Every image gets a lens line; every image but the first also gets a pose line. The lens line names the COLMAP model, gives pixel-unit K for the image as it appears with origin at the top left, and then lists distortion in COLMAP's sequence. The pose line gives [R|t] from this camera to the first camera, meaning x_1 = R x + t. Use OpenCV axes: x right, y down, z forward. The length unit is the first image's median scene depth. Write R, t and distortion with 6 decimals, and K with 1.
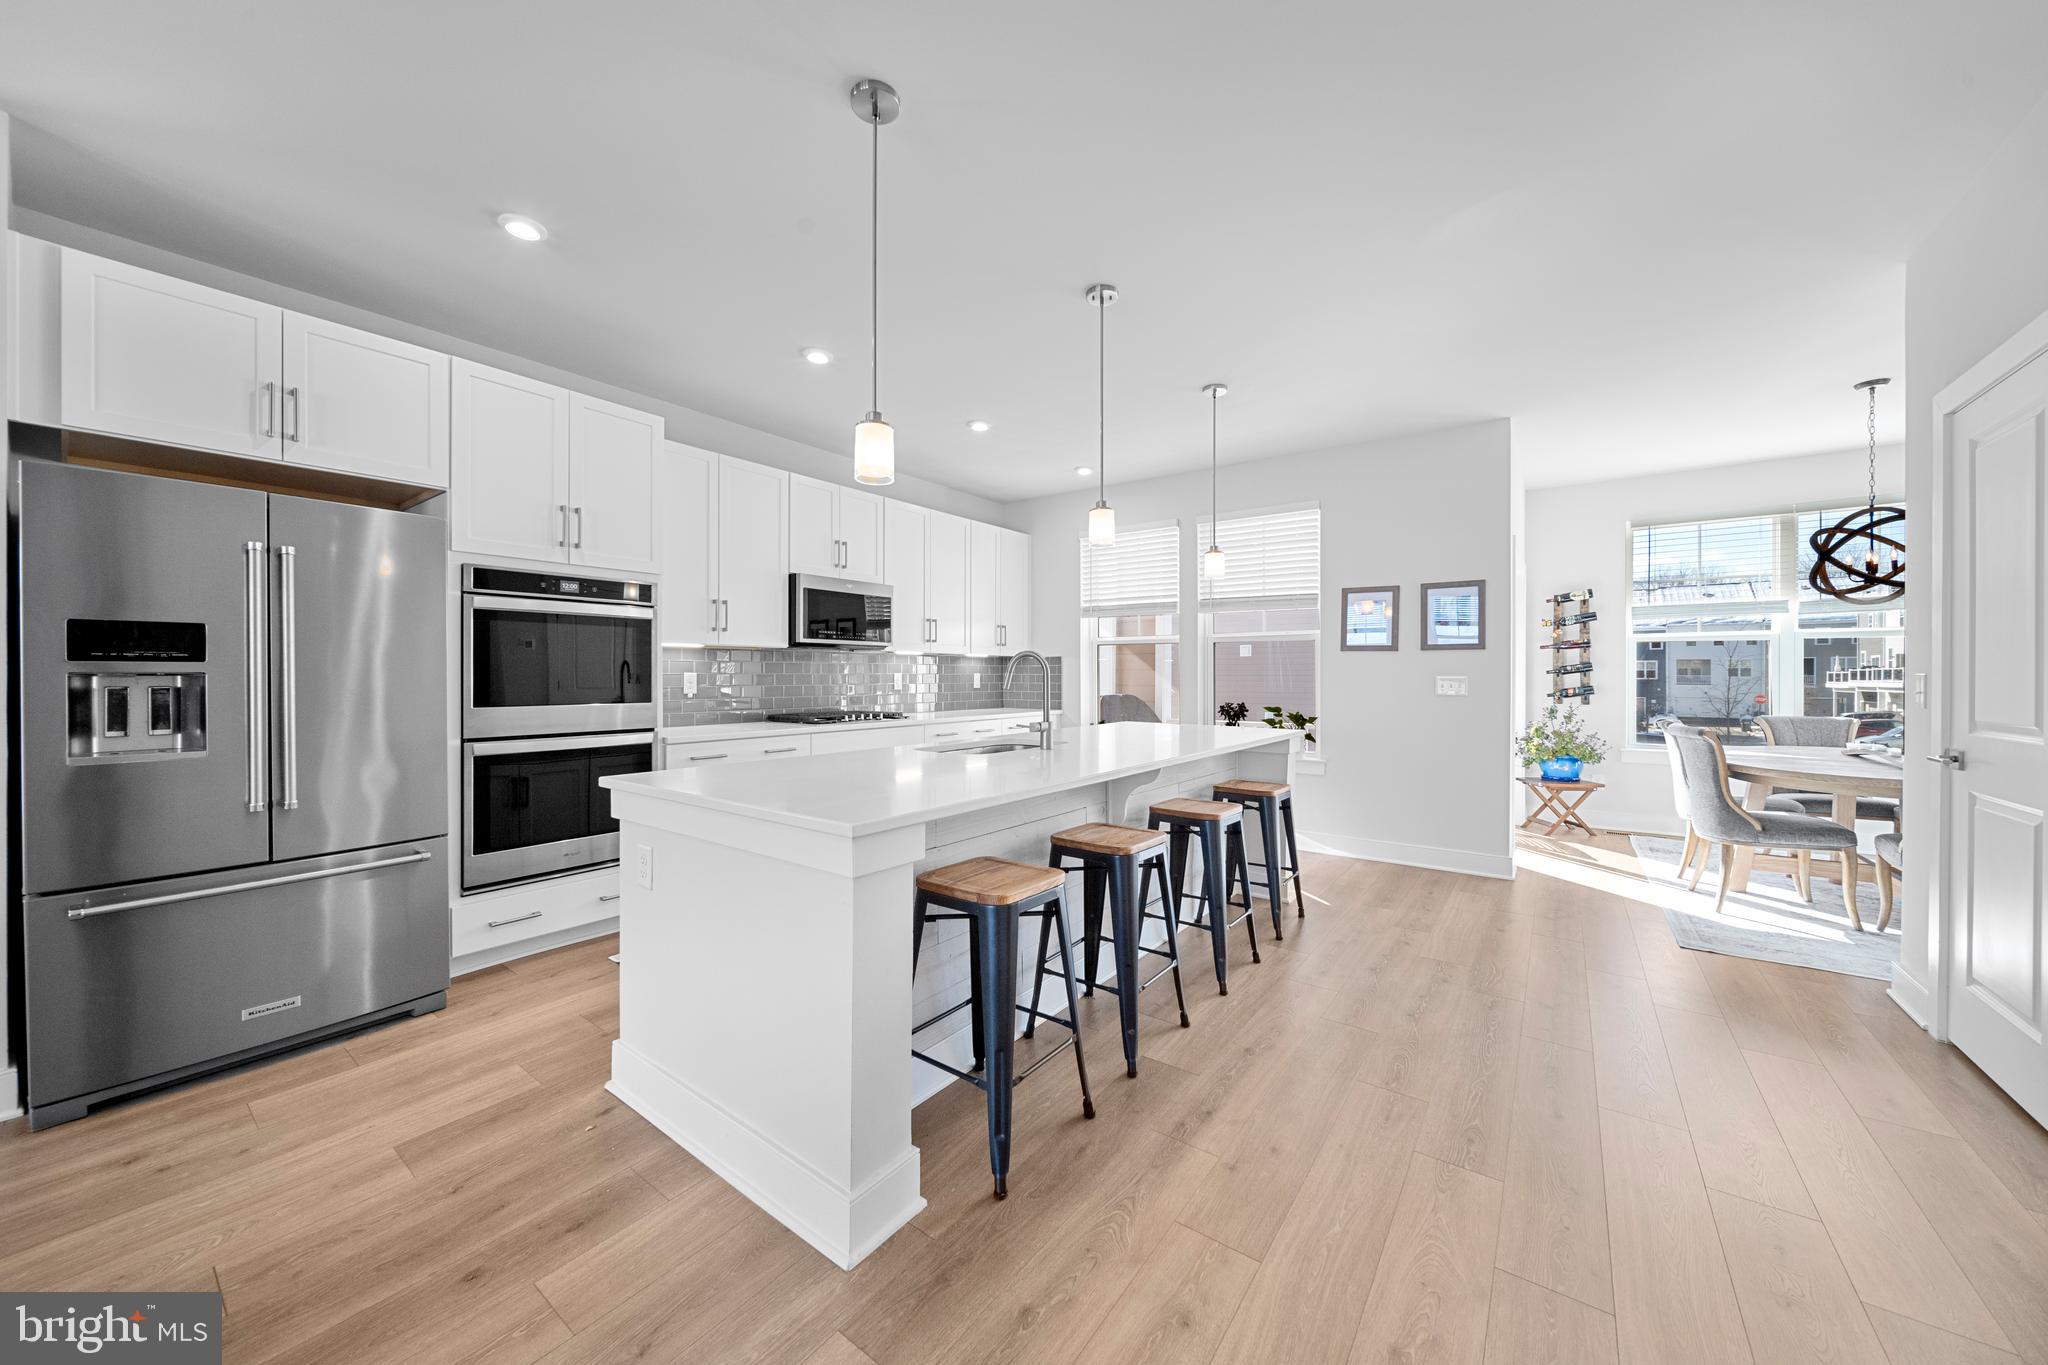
lens RADIAL K [[718.0, 0, 1031.5], [0, 718.0, 674.0], [0, 0, 1]] dist [-0.000766, -0.000238]
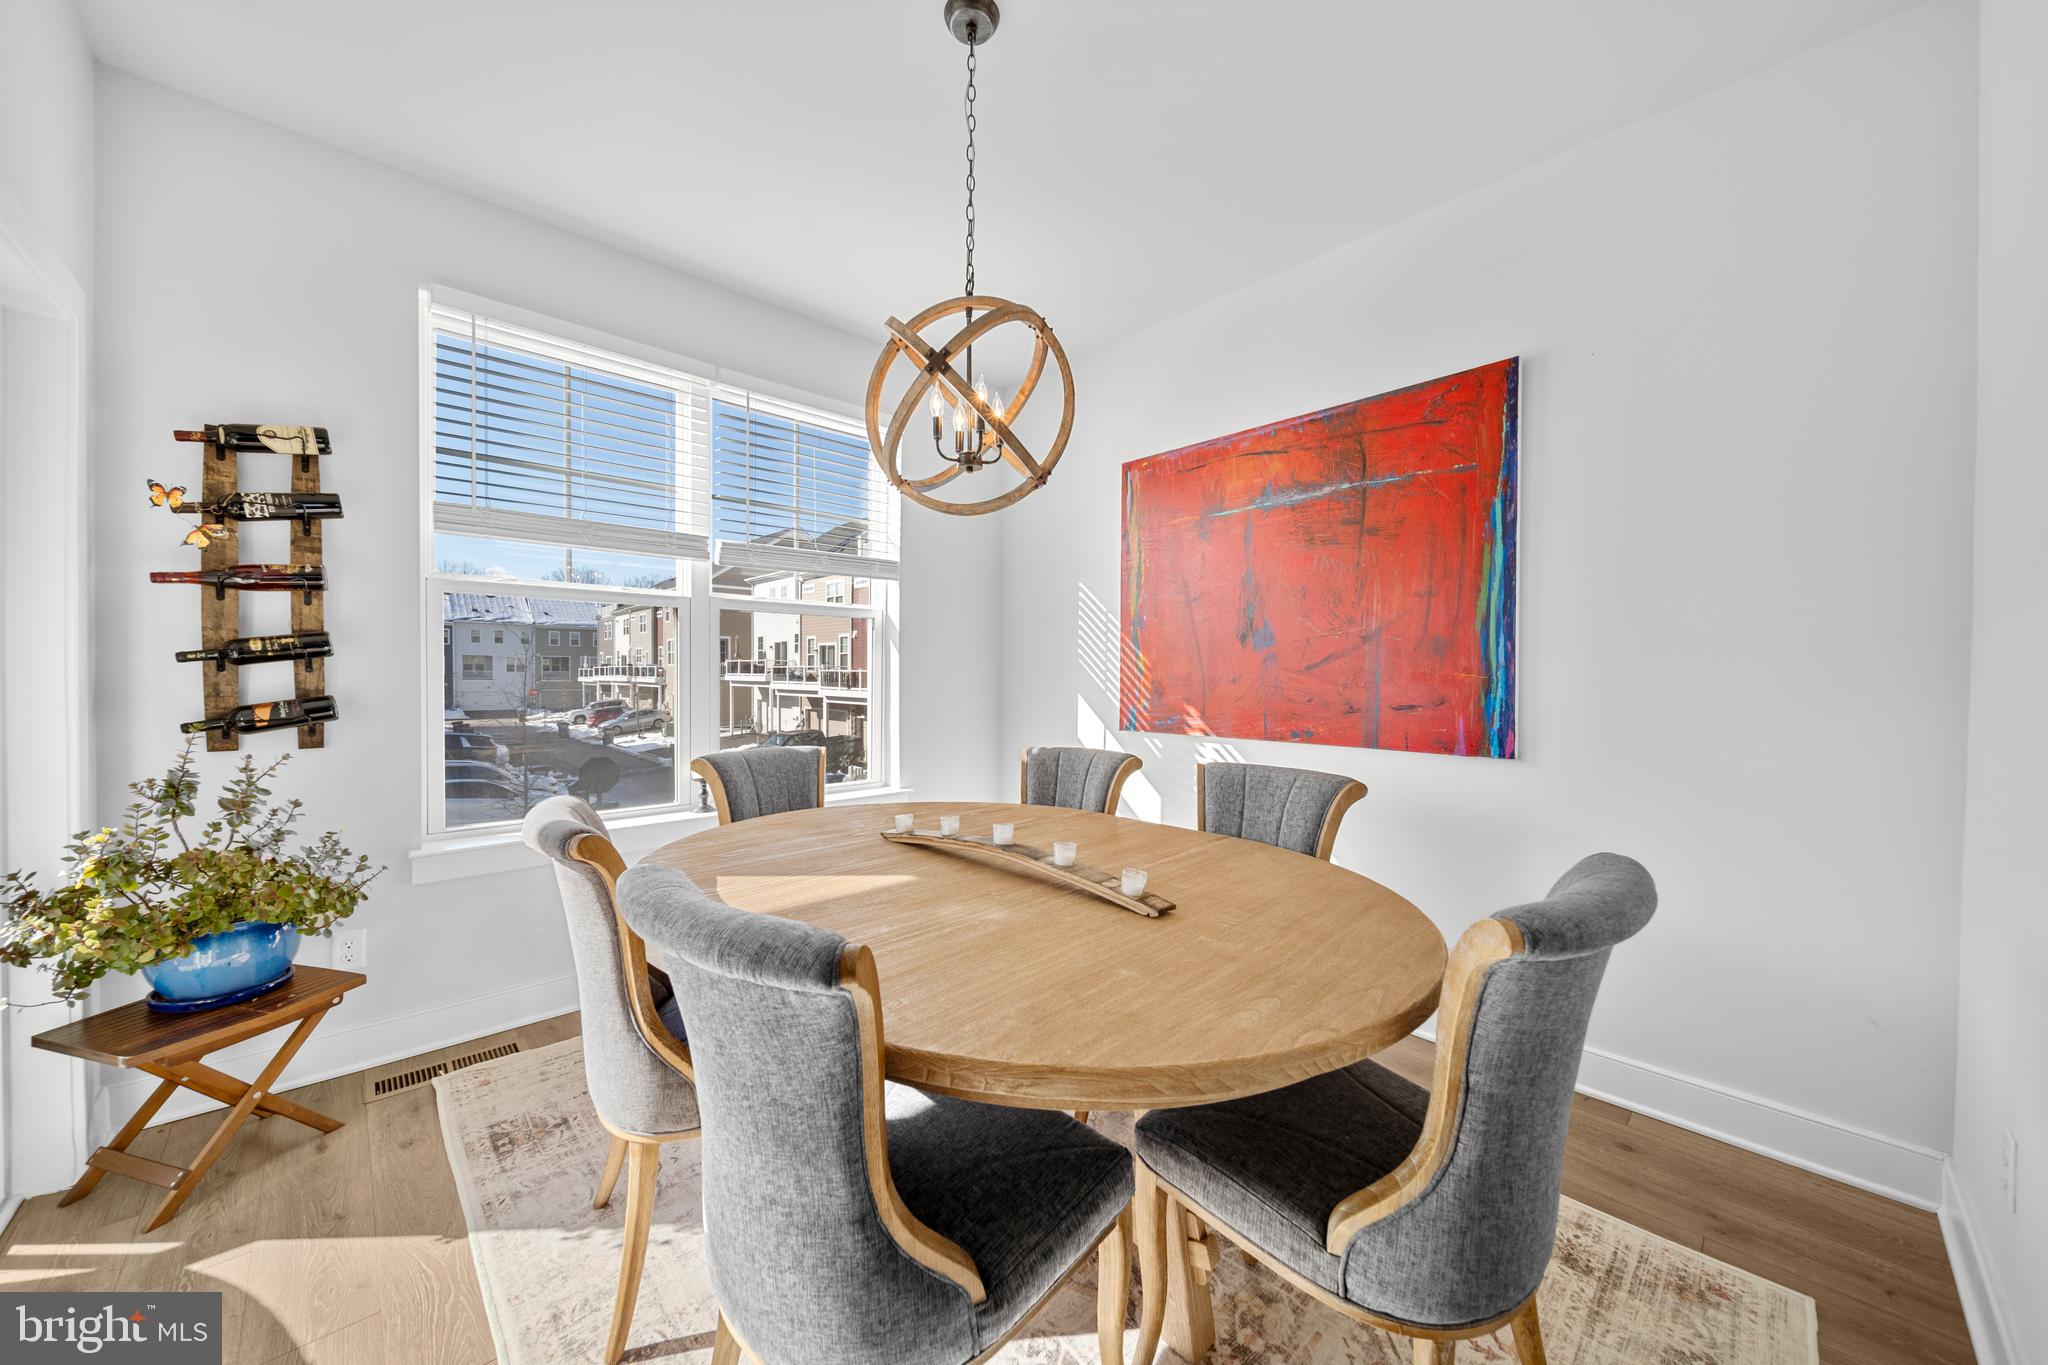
lens RADIAL K [[727.3, 0, 998.9], [0, 727.3, 688.4], [0, 0, 1]] dist [0.000739, -0.000101]
pose [[0.199688, -0.017193, 0.979709, 0.487690], [-0.009232, 0.999769, 0.019427, 0.002092], [-0.979816, -0.012924, 0.199483, 0.594171]]
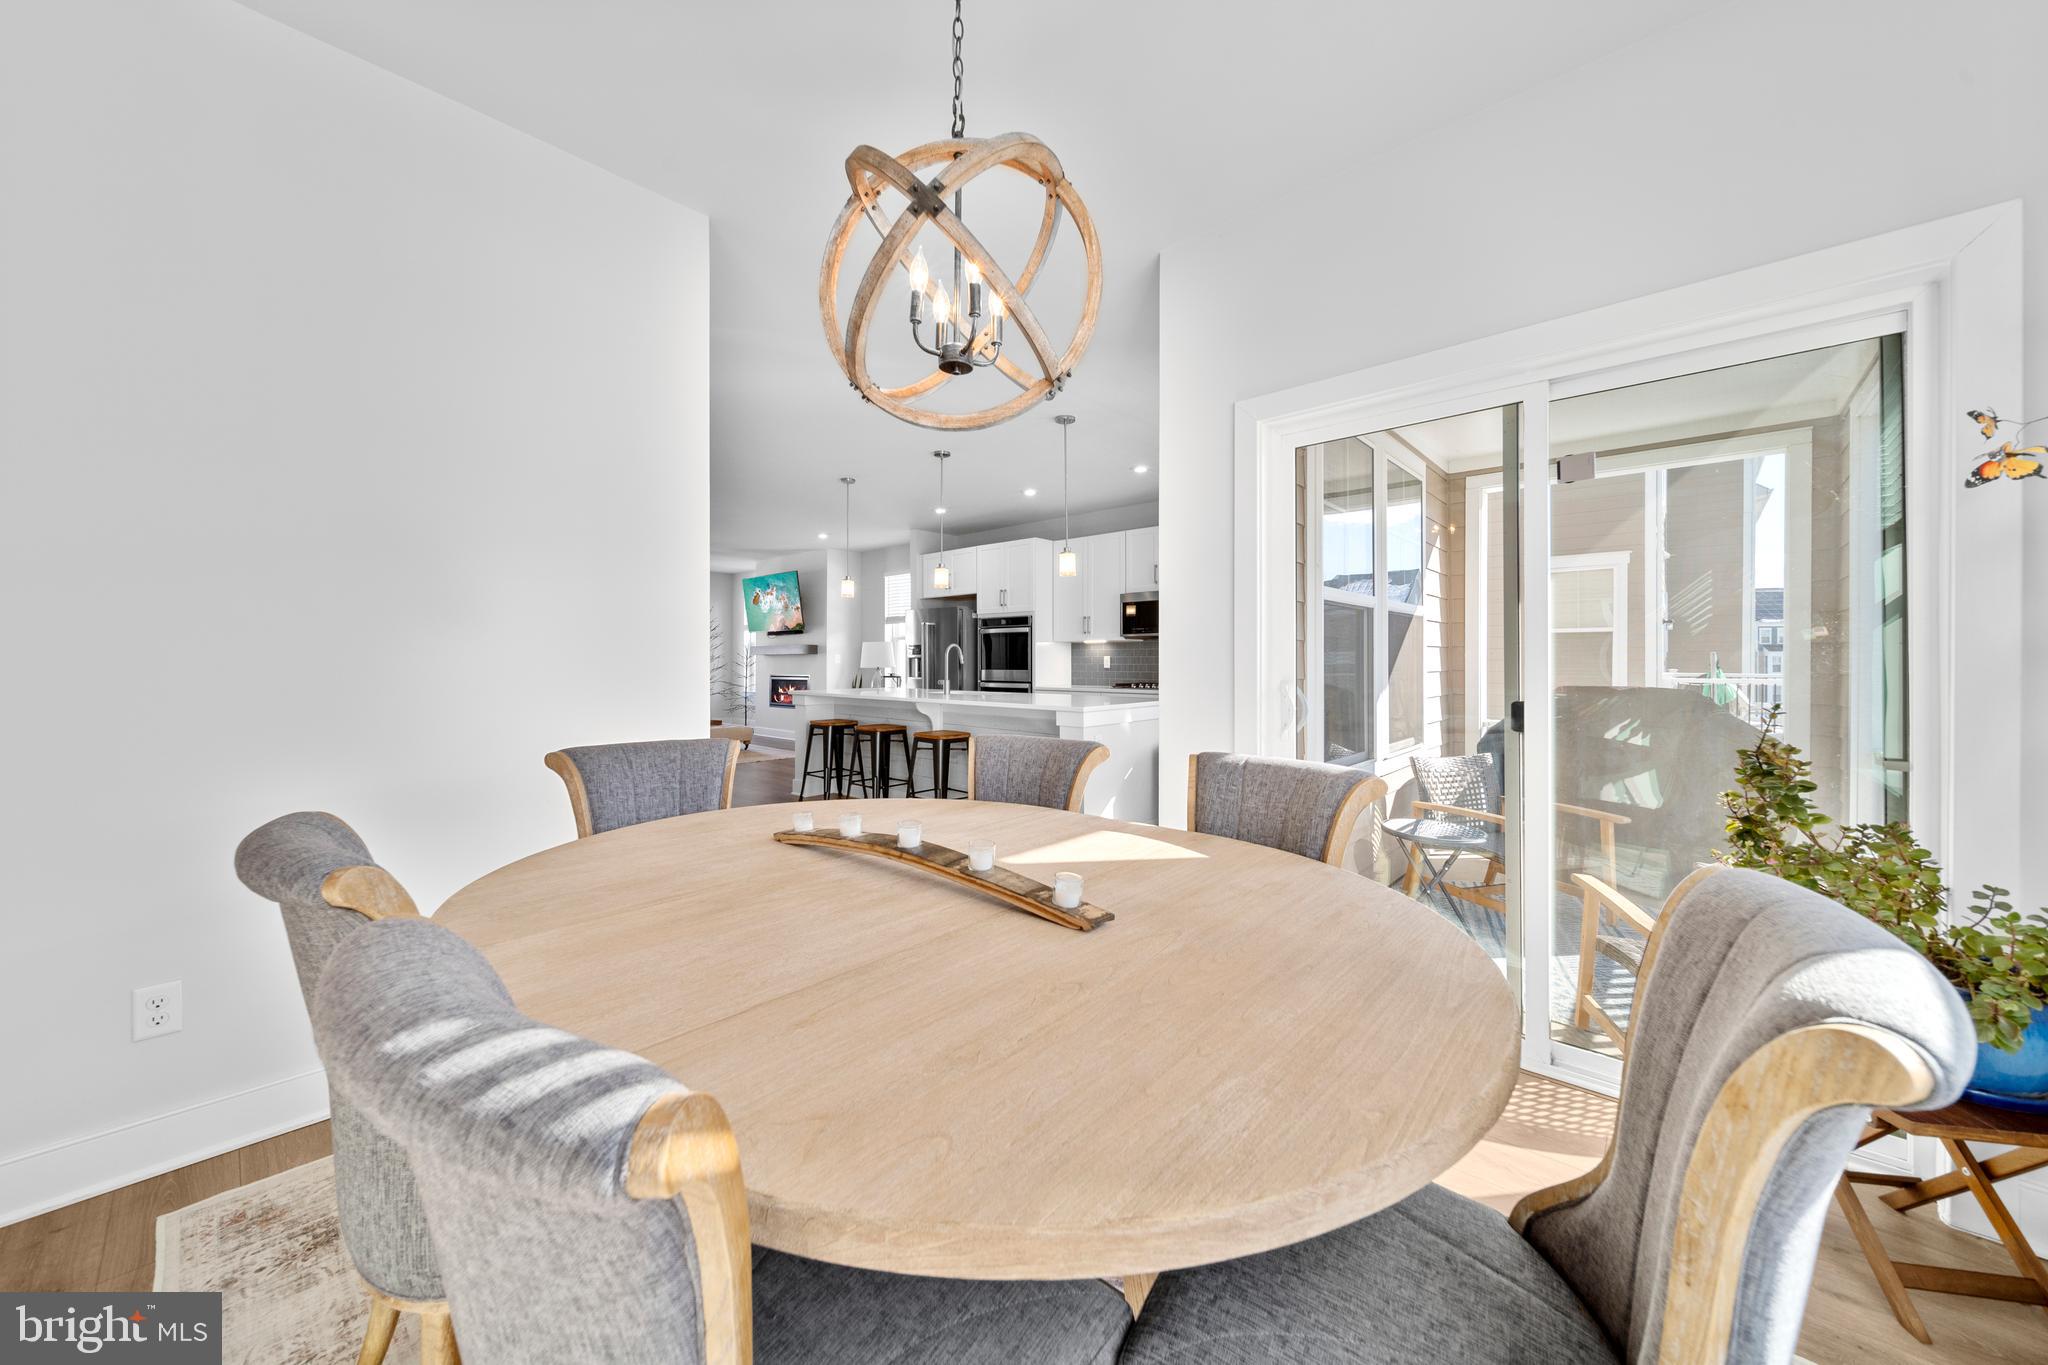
lens RADIAL K [[726.1, 0, 1015.7], [0, 726.1, 667.2], [0, 0, 1]] dist [-0.000785, -0.000797]
pose [[-0.113855, 0.004660, -0.993486, 0.989742], [0.001520, 0.999989, 0.004517, 0.011992], [0.993496, -0.000996, -0.113860, 0.721108]]
